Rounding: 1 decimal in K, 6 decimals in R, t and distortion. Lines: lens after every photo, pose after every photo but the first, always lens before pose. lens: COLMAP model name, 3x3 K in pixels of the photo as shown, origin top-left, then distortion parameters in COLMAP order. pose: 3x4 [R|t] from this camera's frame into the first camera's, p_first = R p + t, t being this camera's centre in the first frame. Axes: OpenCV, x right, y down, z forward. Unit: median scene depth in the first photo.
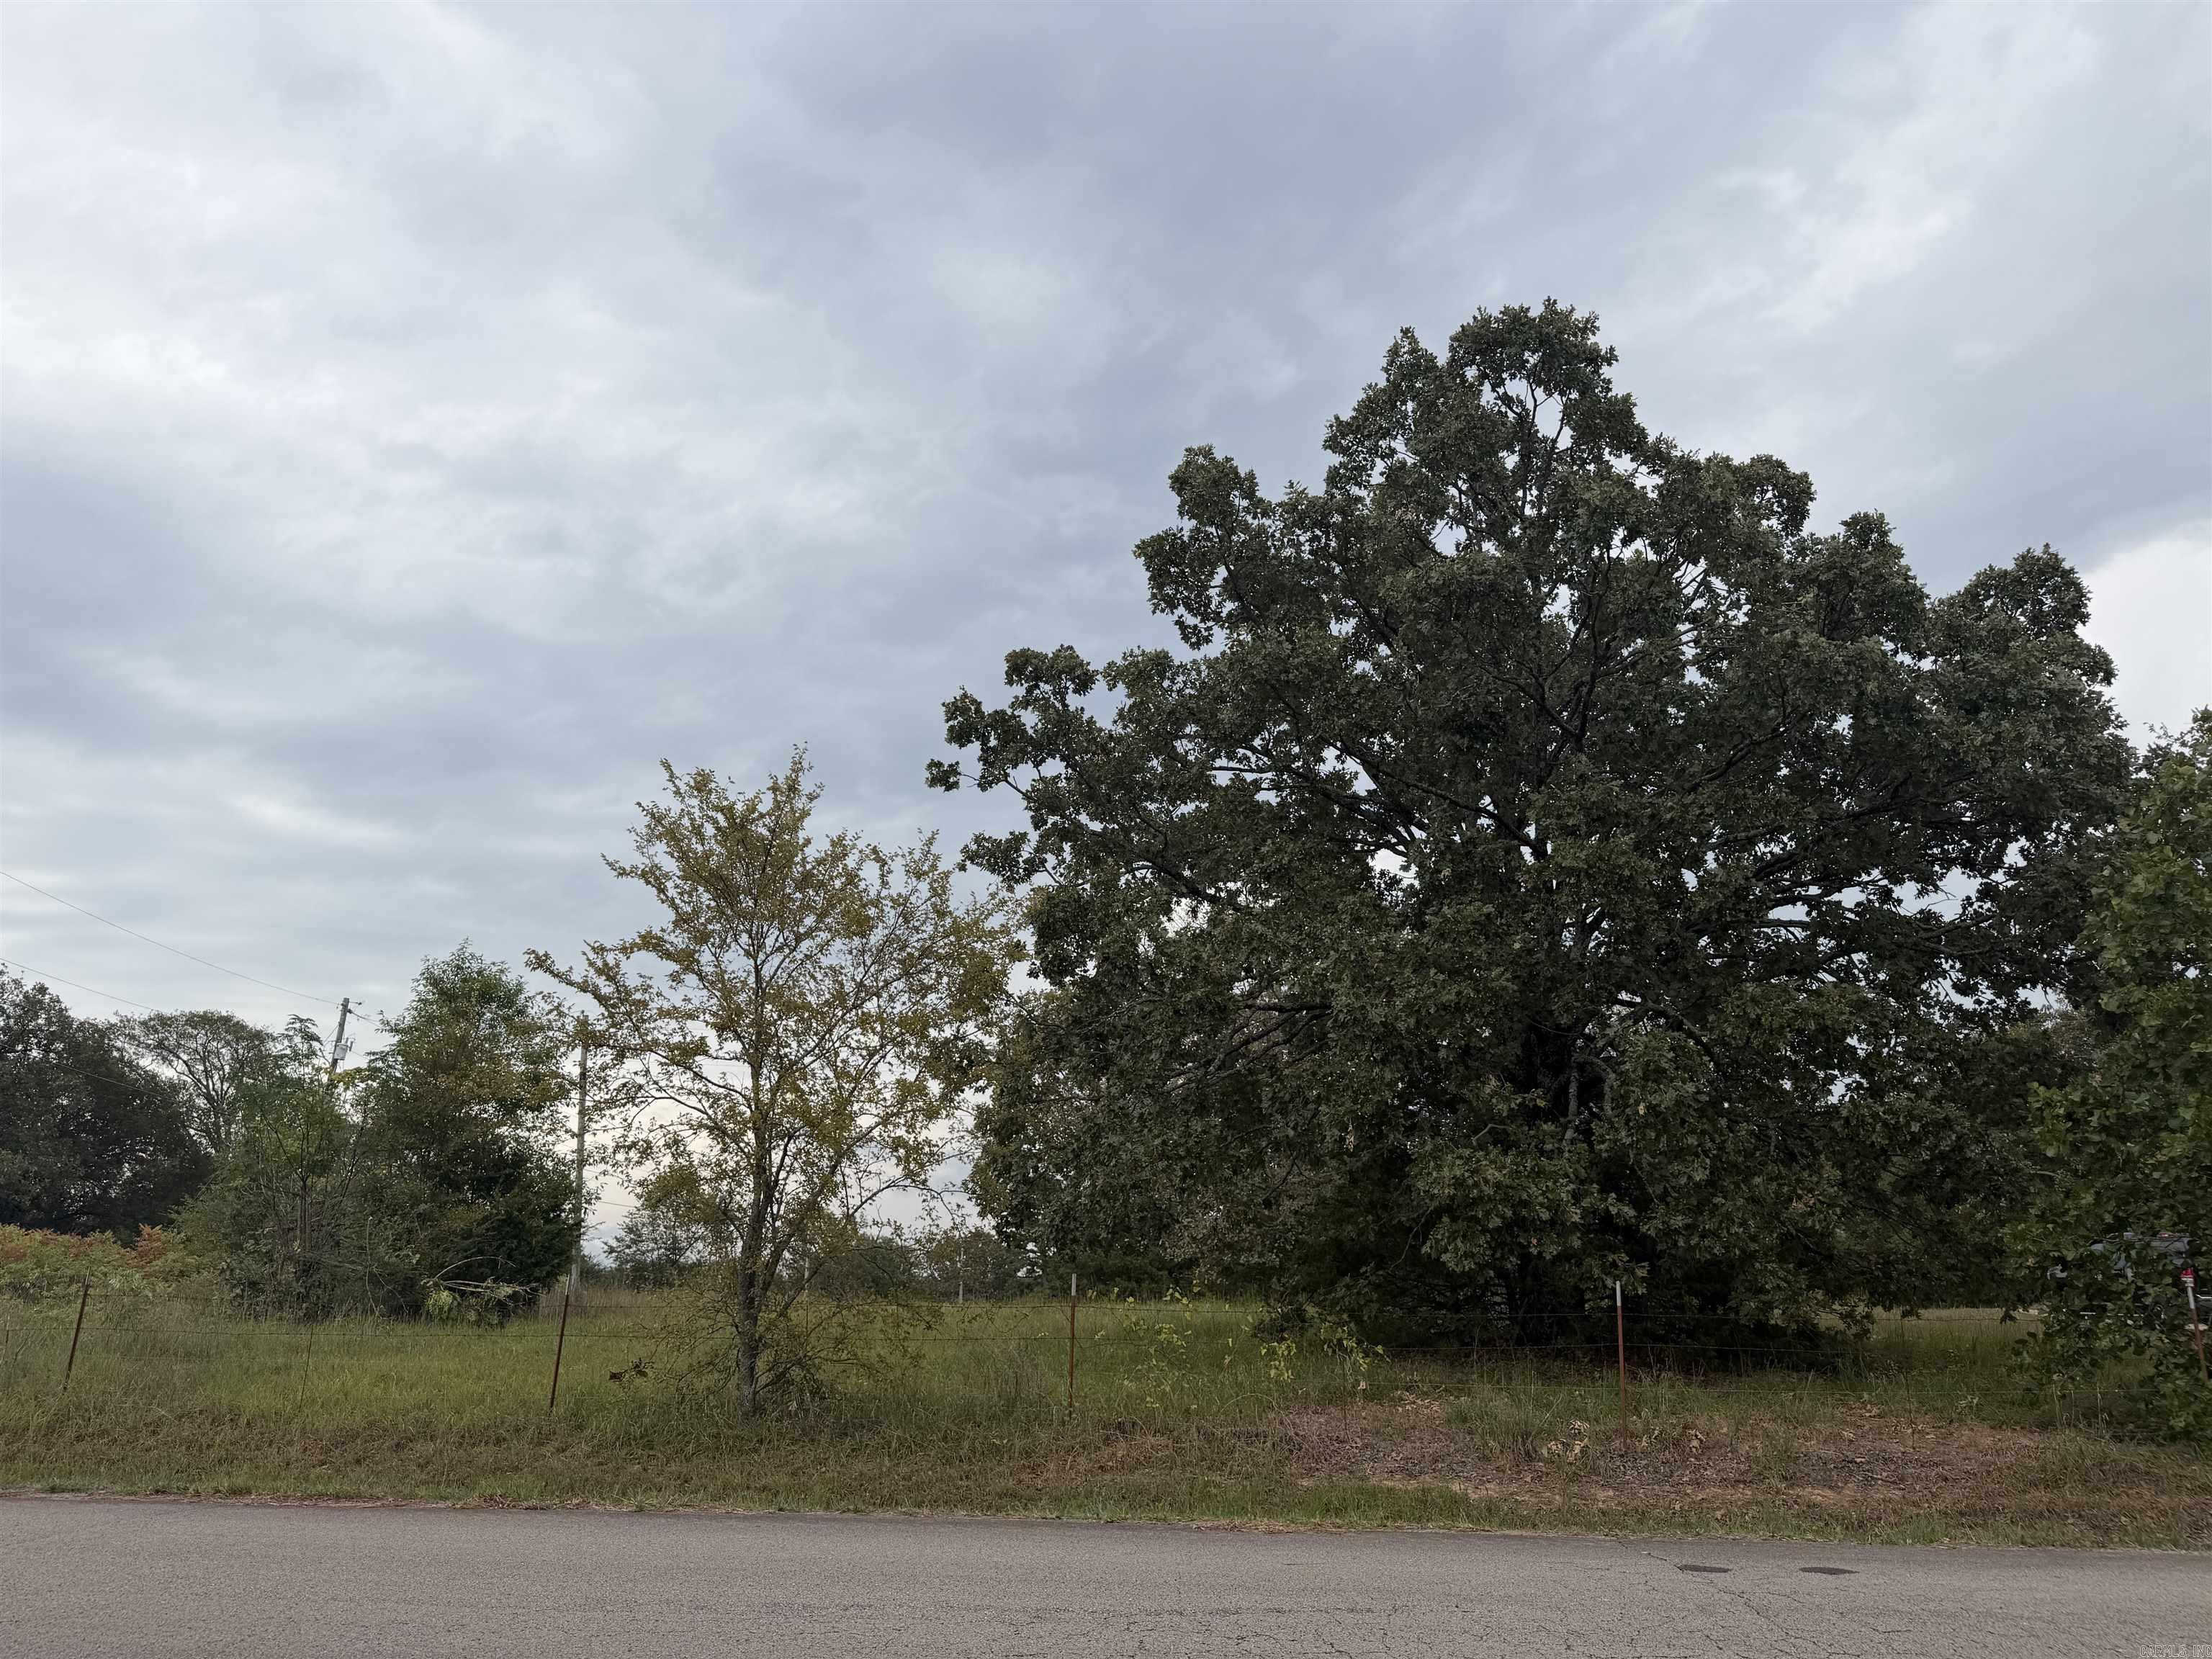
lens RADIAL K [[1563.9, 0, 1069.5], [0, 1563.9, 815.2], [0, 0, 1]] dist [0.026548, -0.051476]
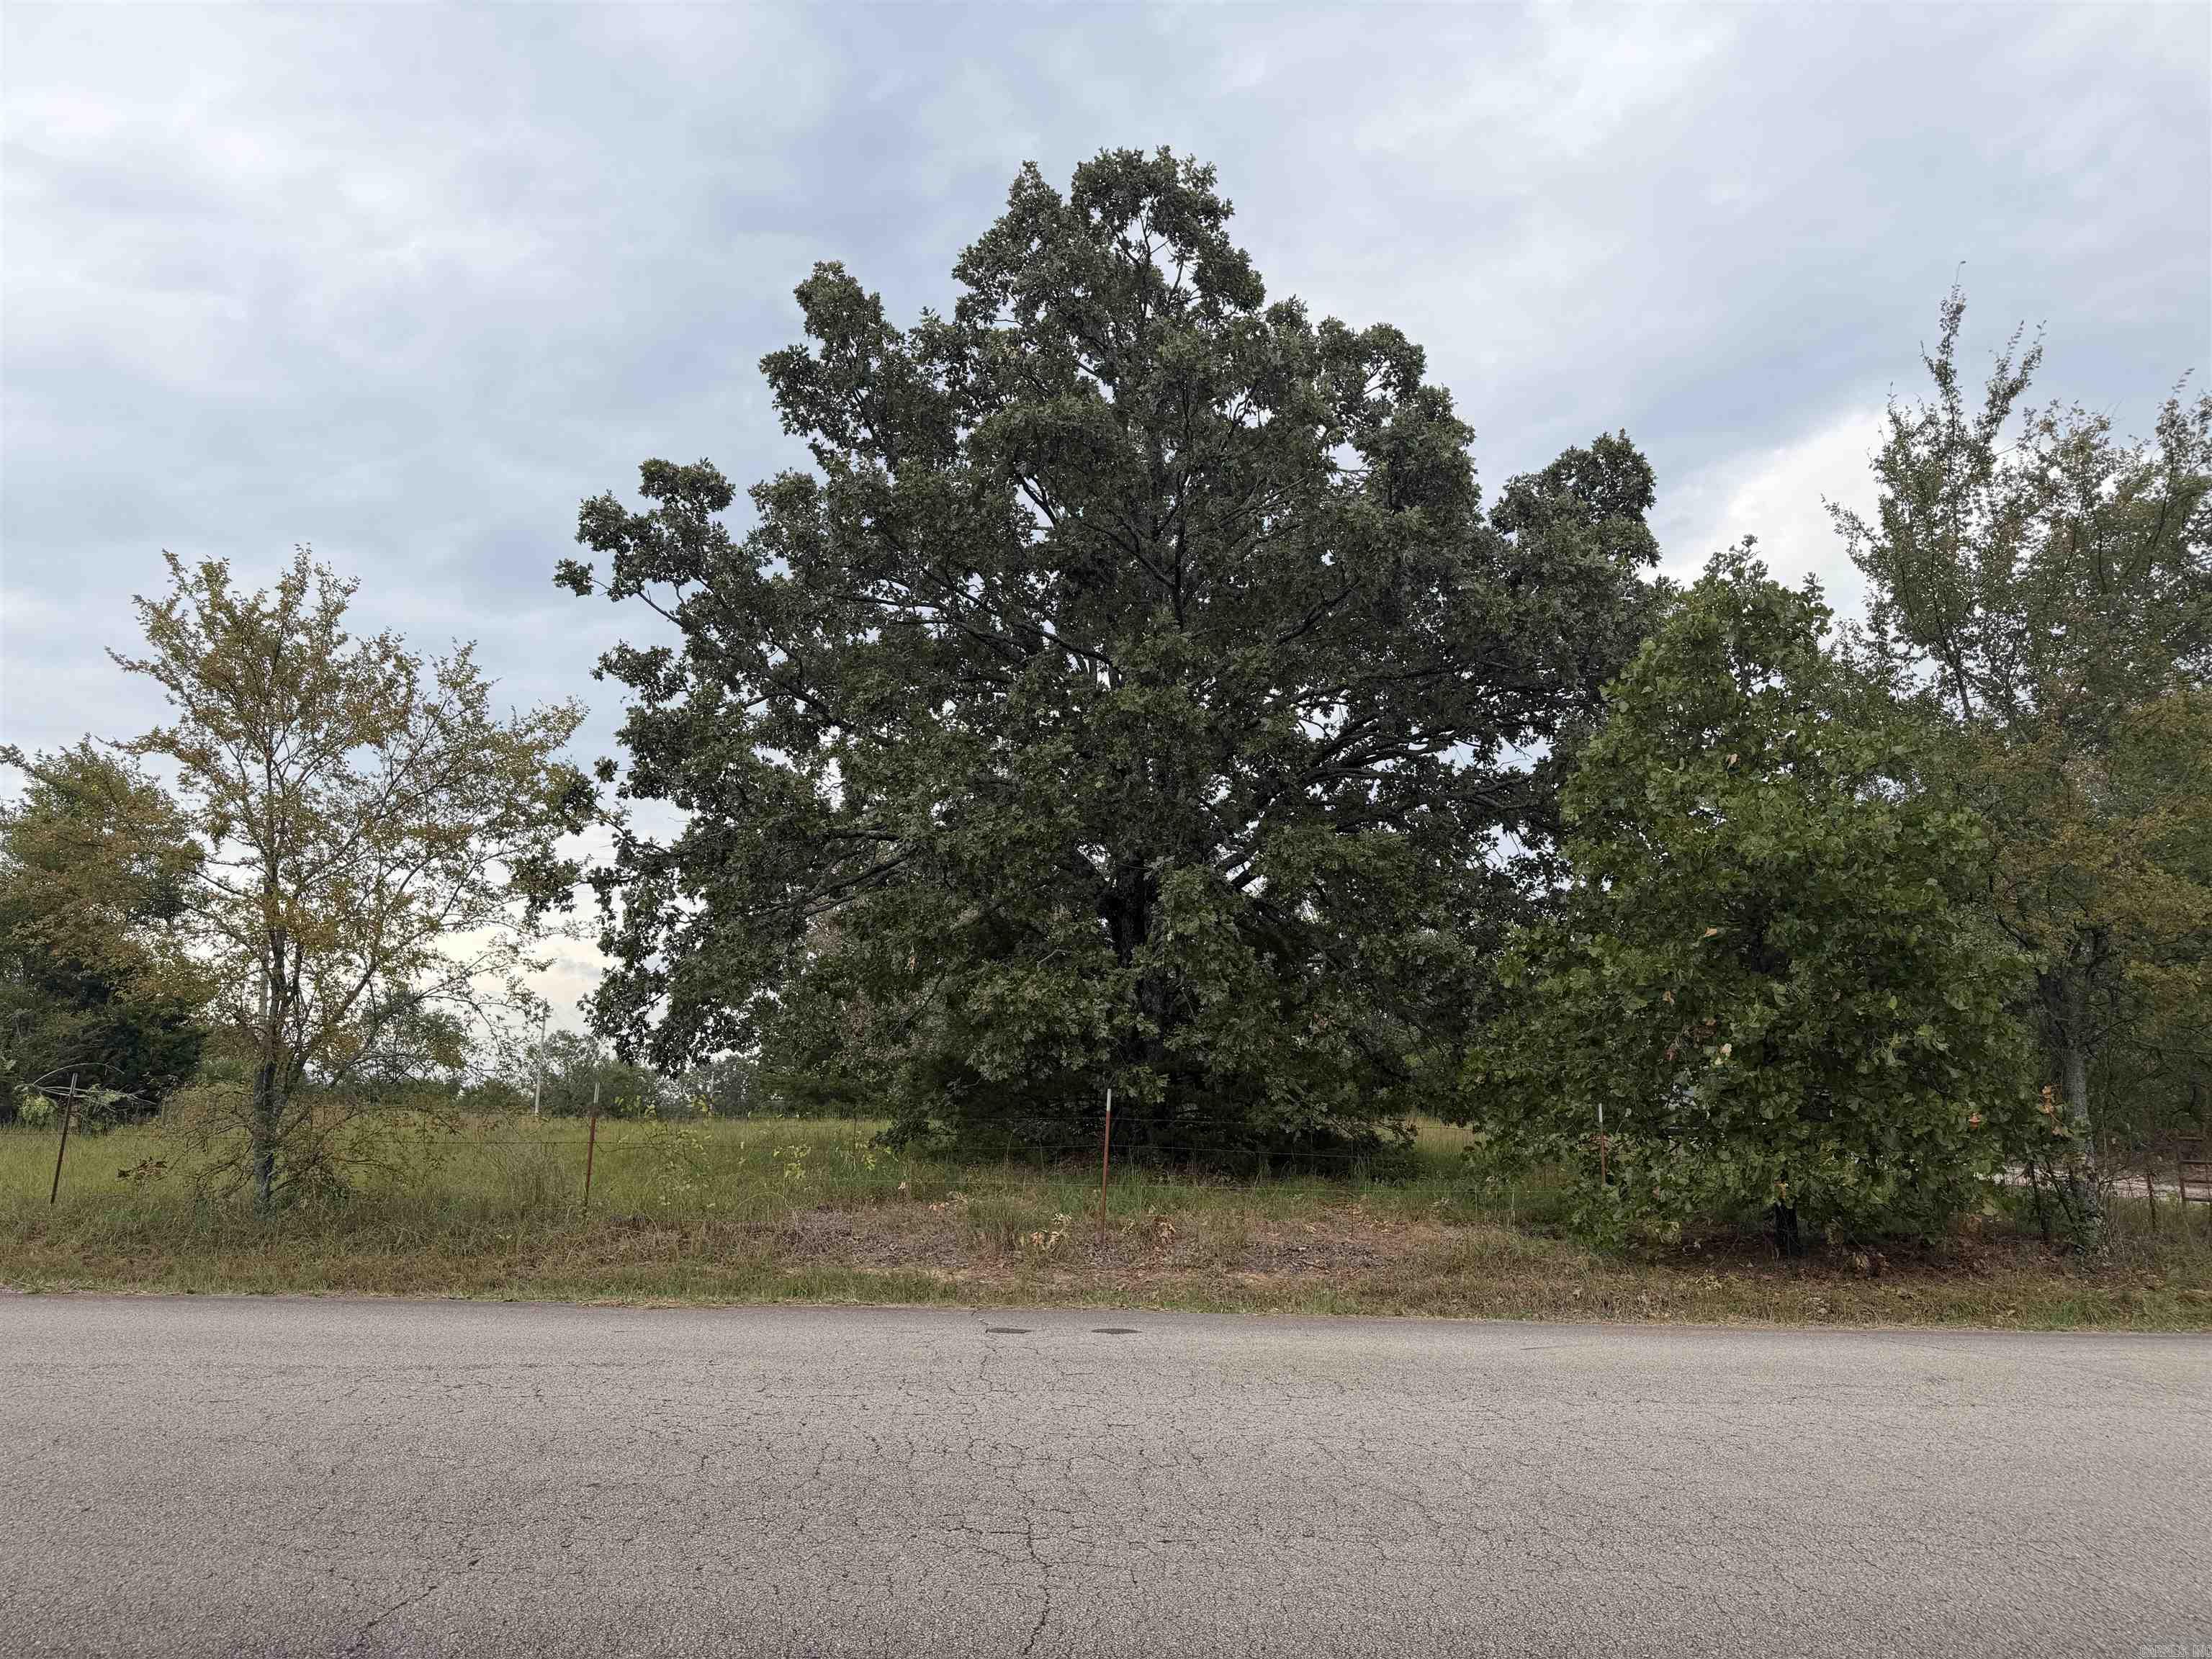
lens RADIAL K [[1563.9, 0, 1096.2], [0, 1563.9, 821.3], [0, 0, 1]] dist [0.026548, -0.051476]
pose [[0.987142, 0.037054, 0.155489, 0.116377], [-0.053818, 0.993012, 0.105026, -0.001260], [-0.150511, -0.112044, 0.982239, -0.030368]]
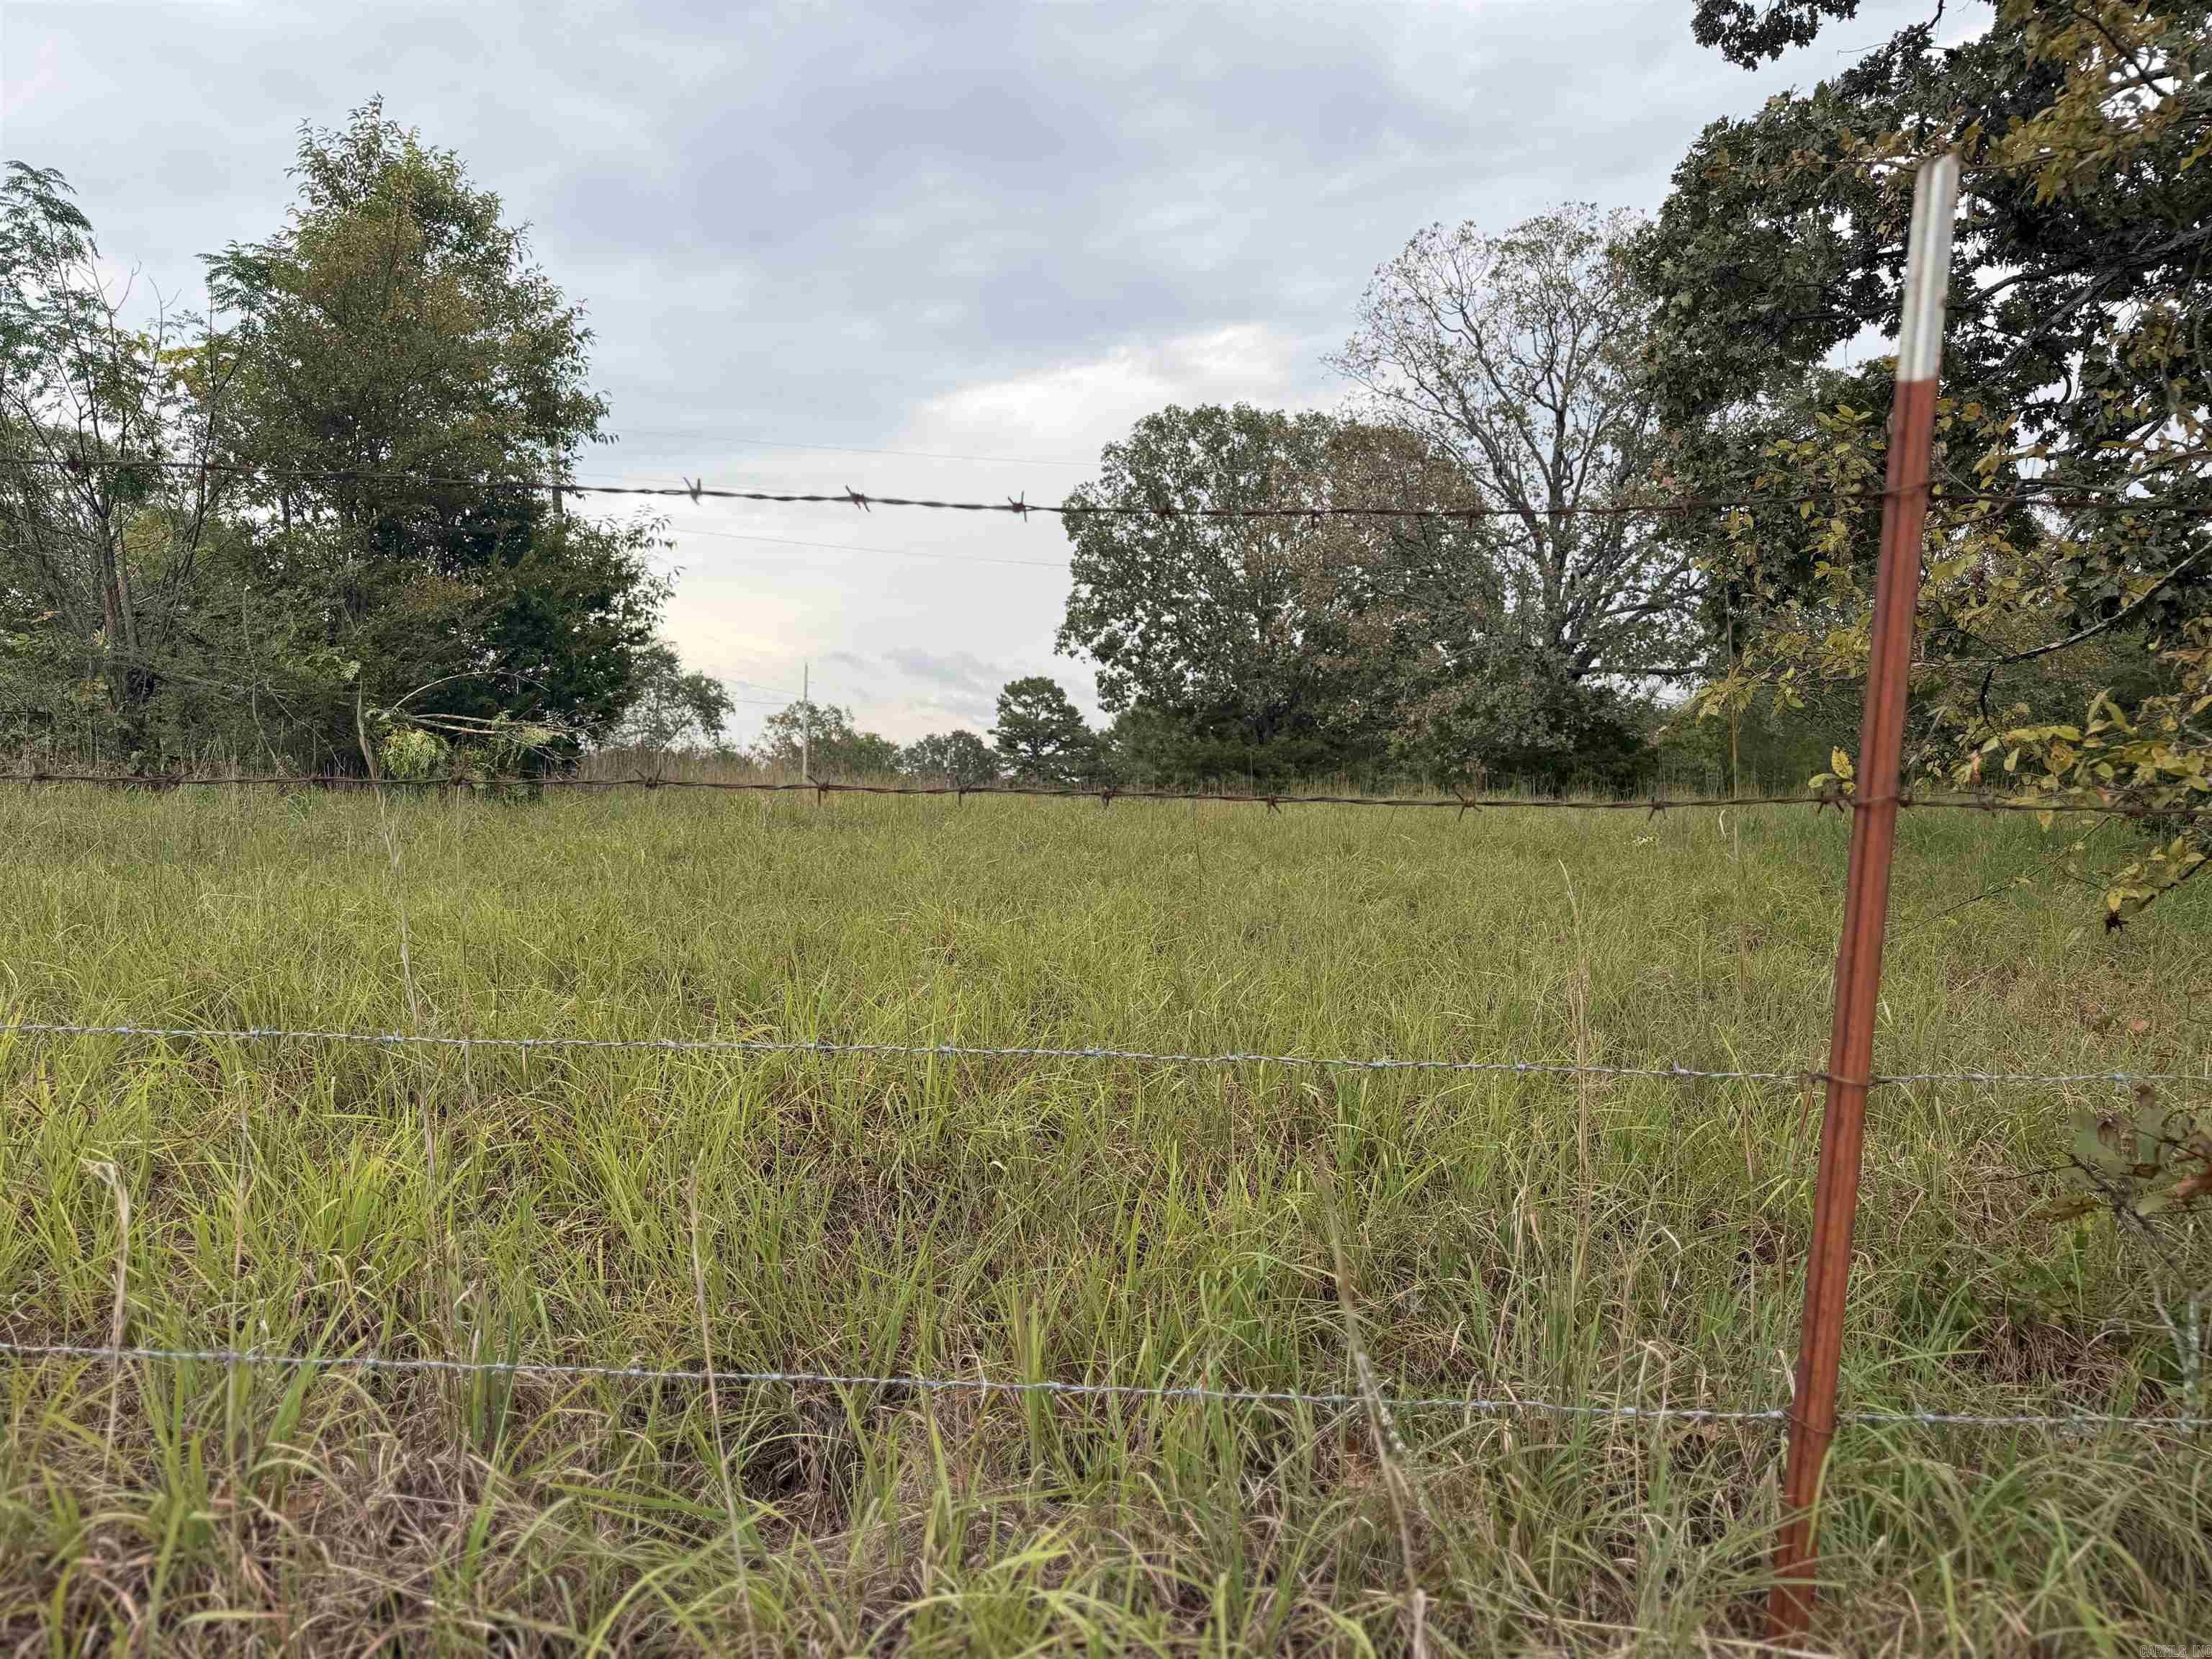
lens RADIAL K [[1563.9, 0, 1093.2], [0, 1563.9, 871.3], [0, 0, 1]] dist [0.026548, -0.051476]
pose [[0.998366, 0.019080, 0.053862, -0.284962], [-0.036130, 0.941047, 0.336340, 0.230687], [-0.044270, -0.337736, 0.940199, 0.689825]]
